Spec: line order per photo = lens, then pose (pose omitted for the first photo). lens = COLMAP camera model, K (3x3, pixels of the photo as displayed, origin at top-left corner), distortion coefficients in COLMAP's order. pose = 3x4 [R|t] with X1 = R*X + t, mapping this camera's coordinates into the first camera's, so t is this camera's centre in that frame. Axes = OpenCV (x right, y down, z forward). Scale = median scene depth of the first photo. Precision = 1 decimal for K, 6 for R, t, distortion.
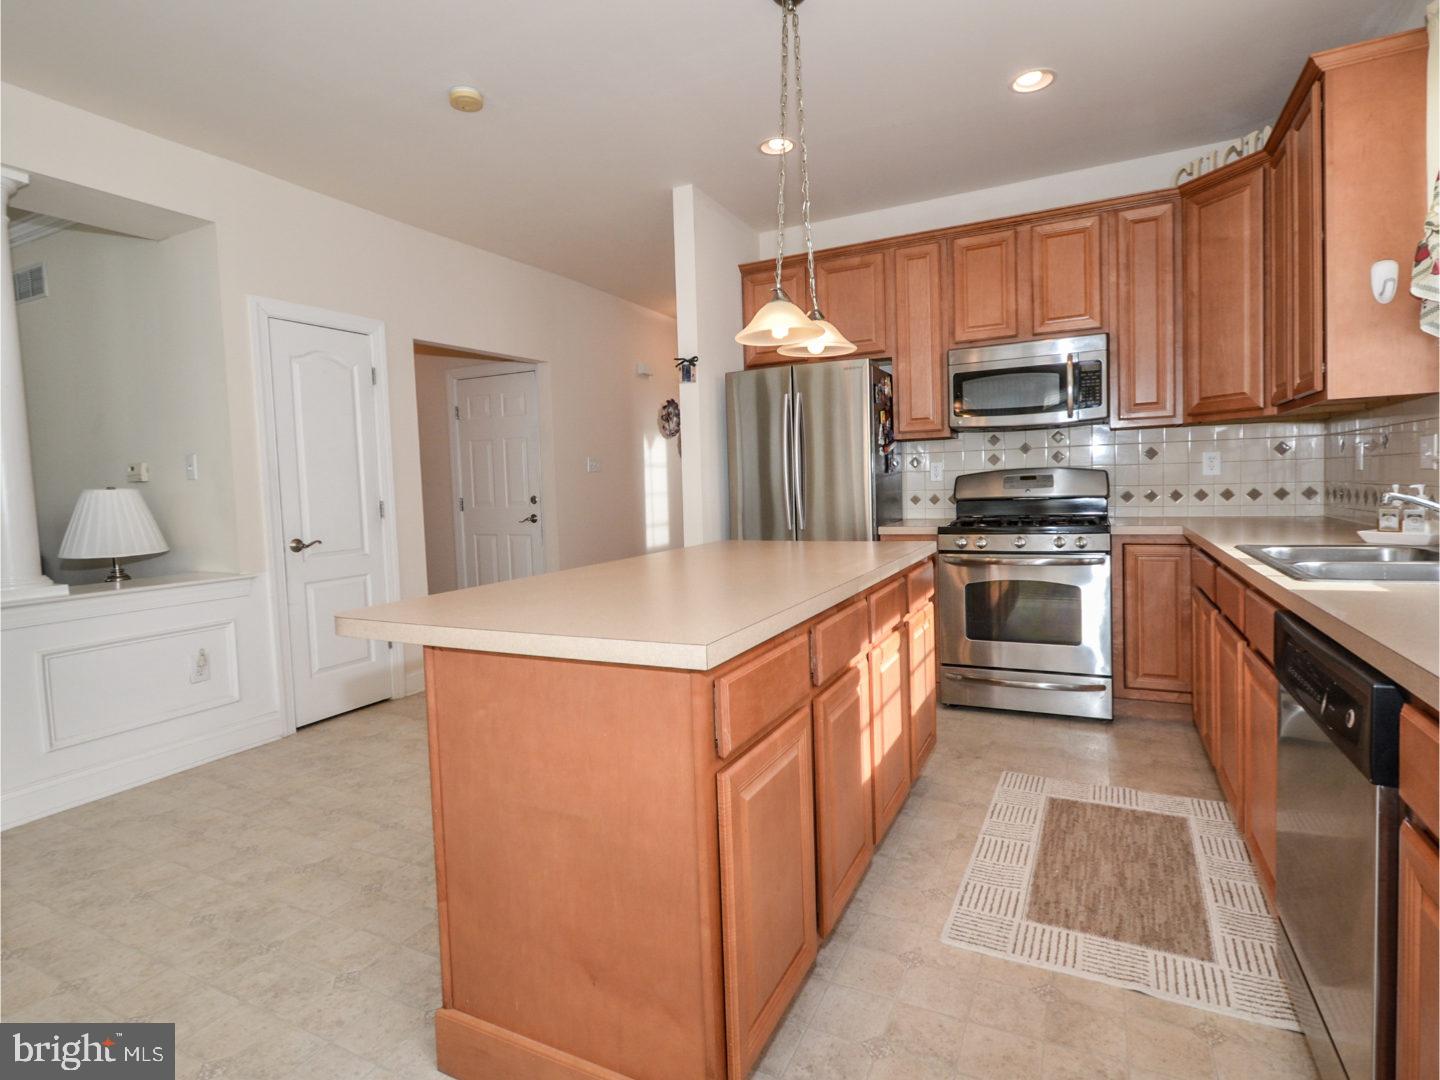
lens RADIAL K [[738.2, 0, 708.4], [0, 738.2, 516.7], [0, 0, 1]] dist [-0.003040, -0.002617]
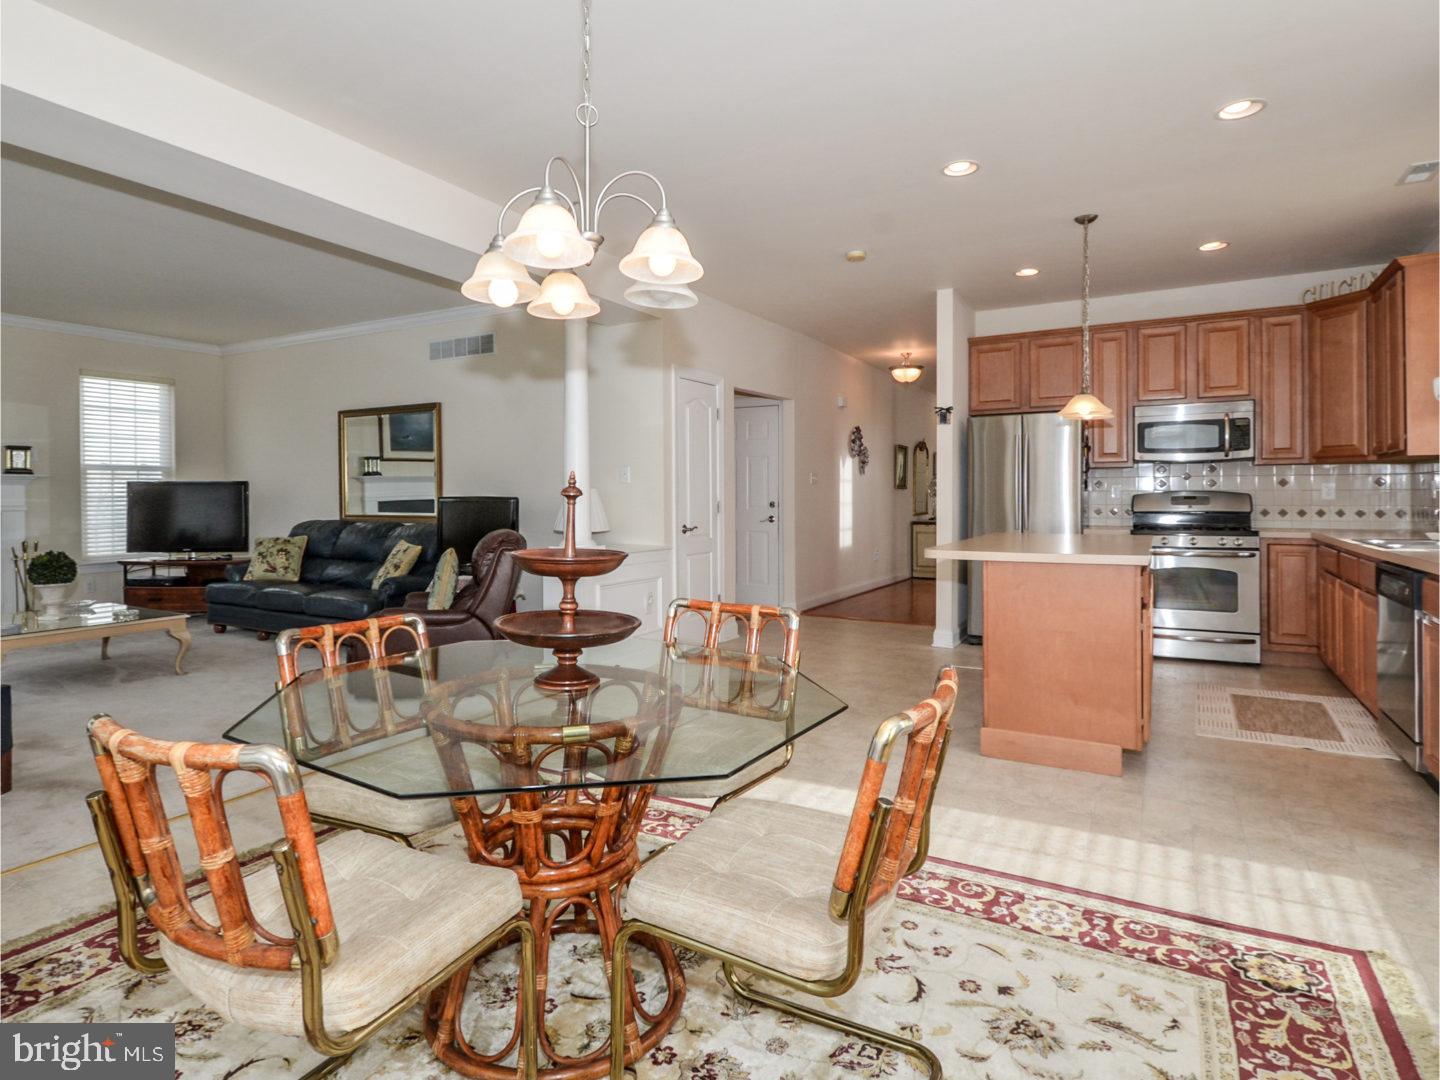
lens RADIAL K [[779.7, 0, 697.4], [0, 779.7, 496.9], [0, 0, 1]] dist [-0.012675, 0.002821]
pose [[0.997480, 0.028039, -0.065177, -0.461371], [-0.030934, 0.998560, -0.043838, 0.044691], [0.063854, 0.045743, 0.996910, -0.601079]]
